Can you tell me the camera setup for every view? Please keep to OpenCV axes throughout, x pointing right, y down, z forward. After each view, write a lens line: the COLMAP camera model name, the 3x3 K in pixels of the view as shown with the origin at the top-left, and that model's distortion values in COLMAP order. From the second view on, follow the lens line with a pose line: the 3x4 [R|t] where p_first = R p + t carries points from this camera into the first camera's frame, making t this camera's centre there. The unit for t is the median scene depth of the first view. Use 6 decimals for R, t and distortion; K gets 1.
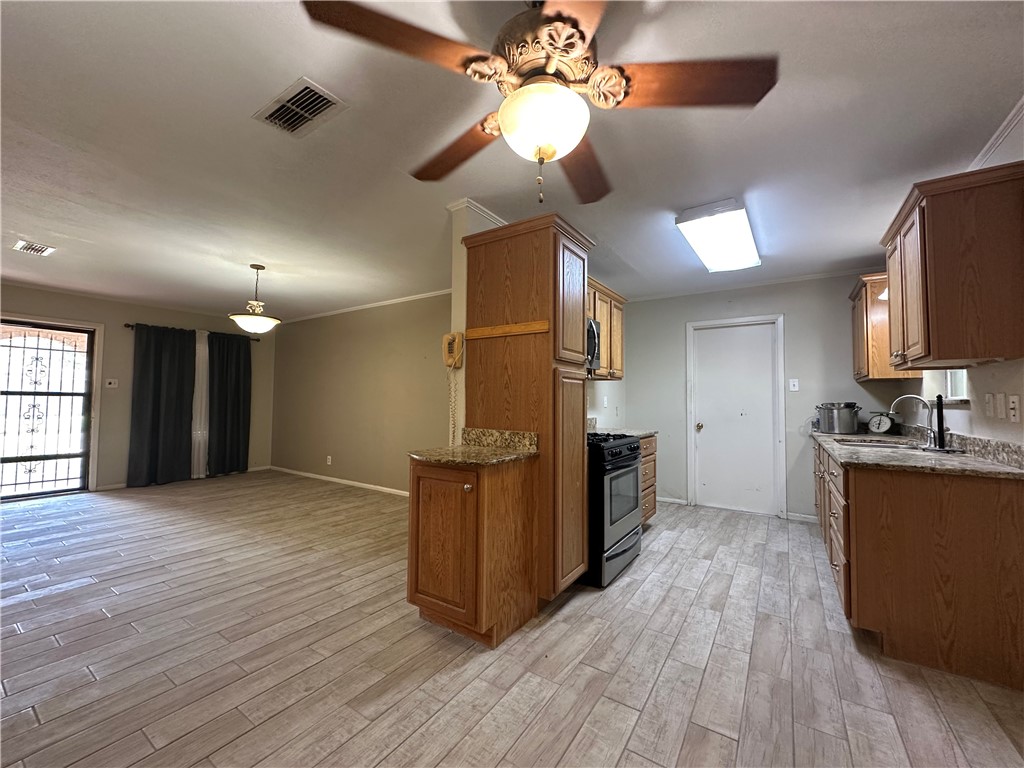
lens RADIAL K [[407.7, 0, 512.8], [0, 407.7, 384.4], [0, 0, 1]] dist [-0.003494, 0.000969]
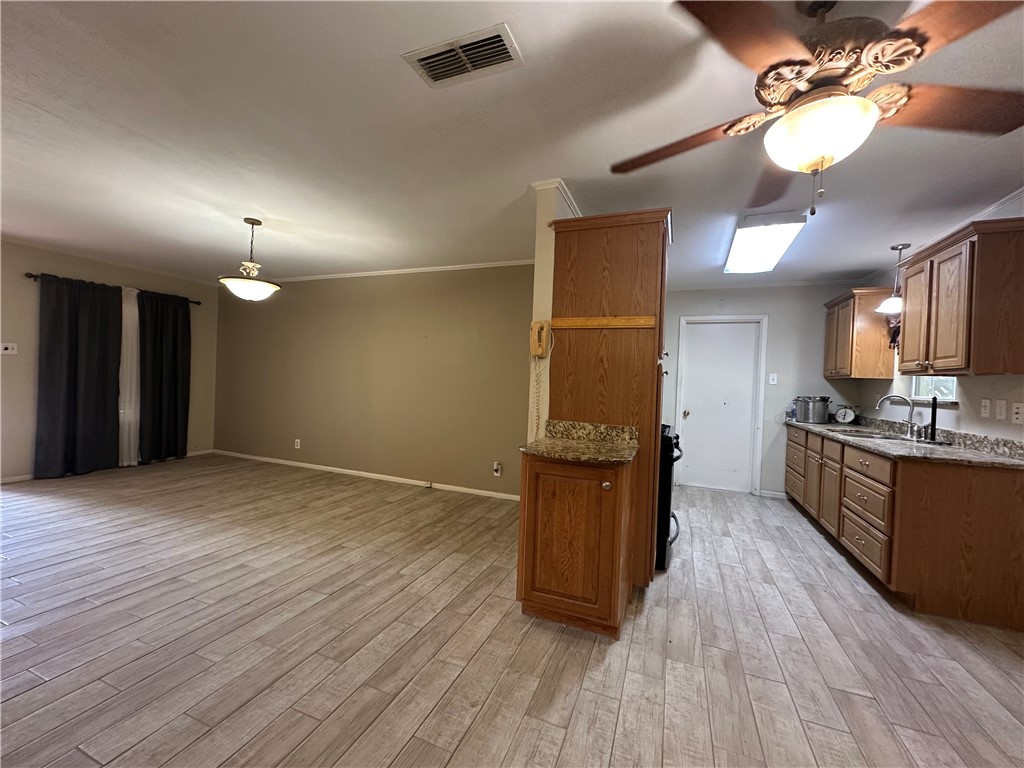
lens RADIAL K [[407.7, 0, 512.8], [0, 407.7, 384.6], [0, 0, 1]] dist [-0.003494, 0.000969]
pose [[0.978147, 0.026129, 0.206266, -0.388420], [-0.038094, 0.997801, 0.054249, -0.025967], [-0.204395, -0.060921, 0.976991, 0.067176]]
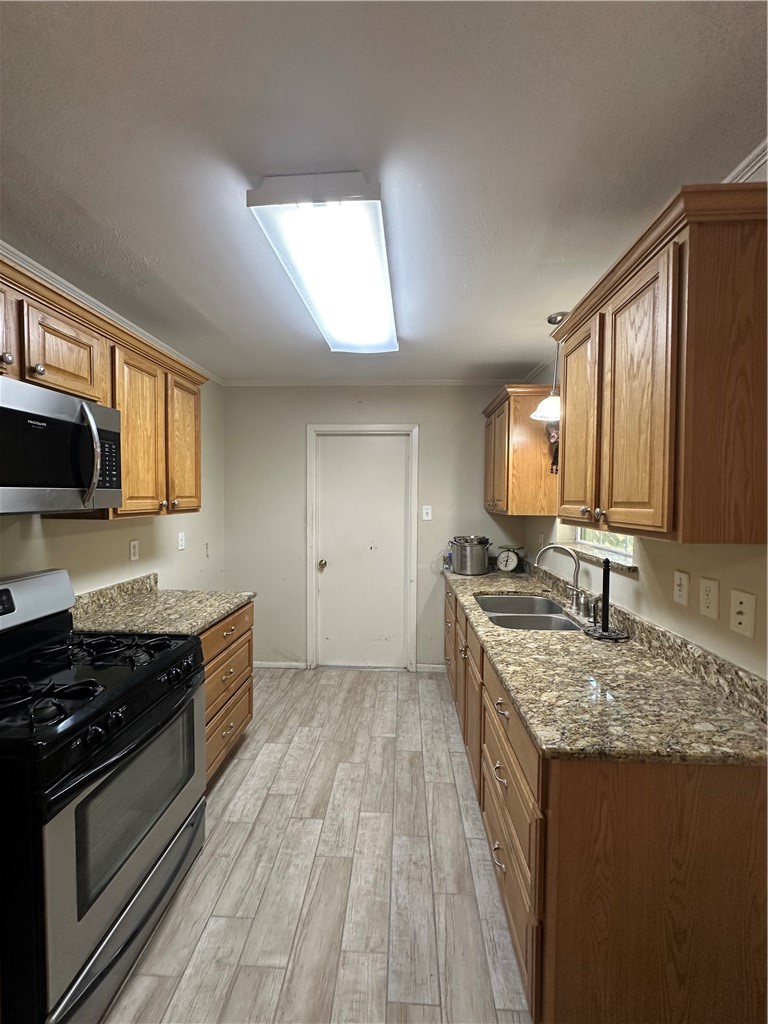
lens RADIAL K [[407.7, 0, 384.2], [0, 407.7, 512.7], [0, 0, 1]] dist [-0.003494, 0.000969]
pose [[0.858429, -0.021883, 0.512466, 0.299309], [-0.019964, 0.996907, 0.076010, -0.093821], [-0.512544, -0.075480, 0.855337, 0.525652]]
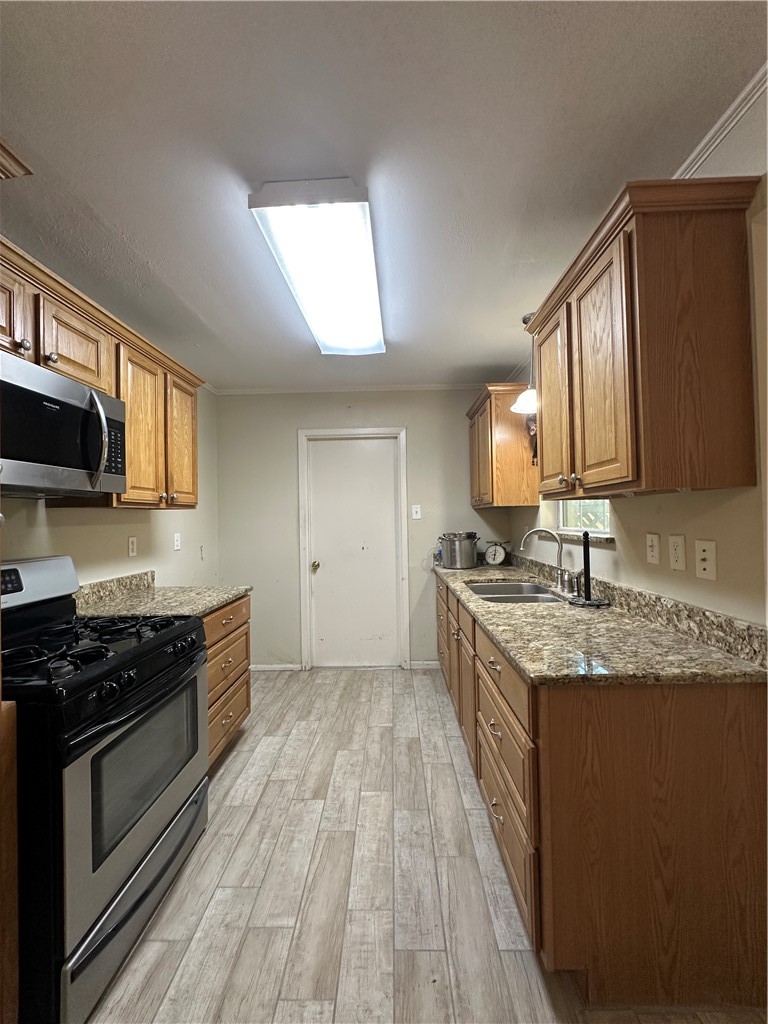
lens RADIAL K [[407.7, 0, 384.0], [0, 407.7, 513.1], [0, 0, 1]] dist [-0.003494, 0.000969]
pose [[0.842611, -0.018066, 0.538220, 0.270224], [0.004733, 0.999647, 0.026145, -0.029328], [-0.538503, -0.019483, 0.842399, 0.493406]]
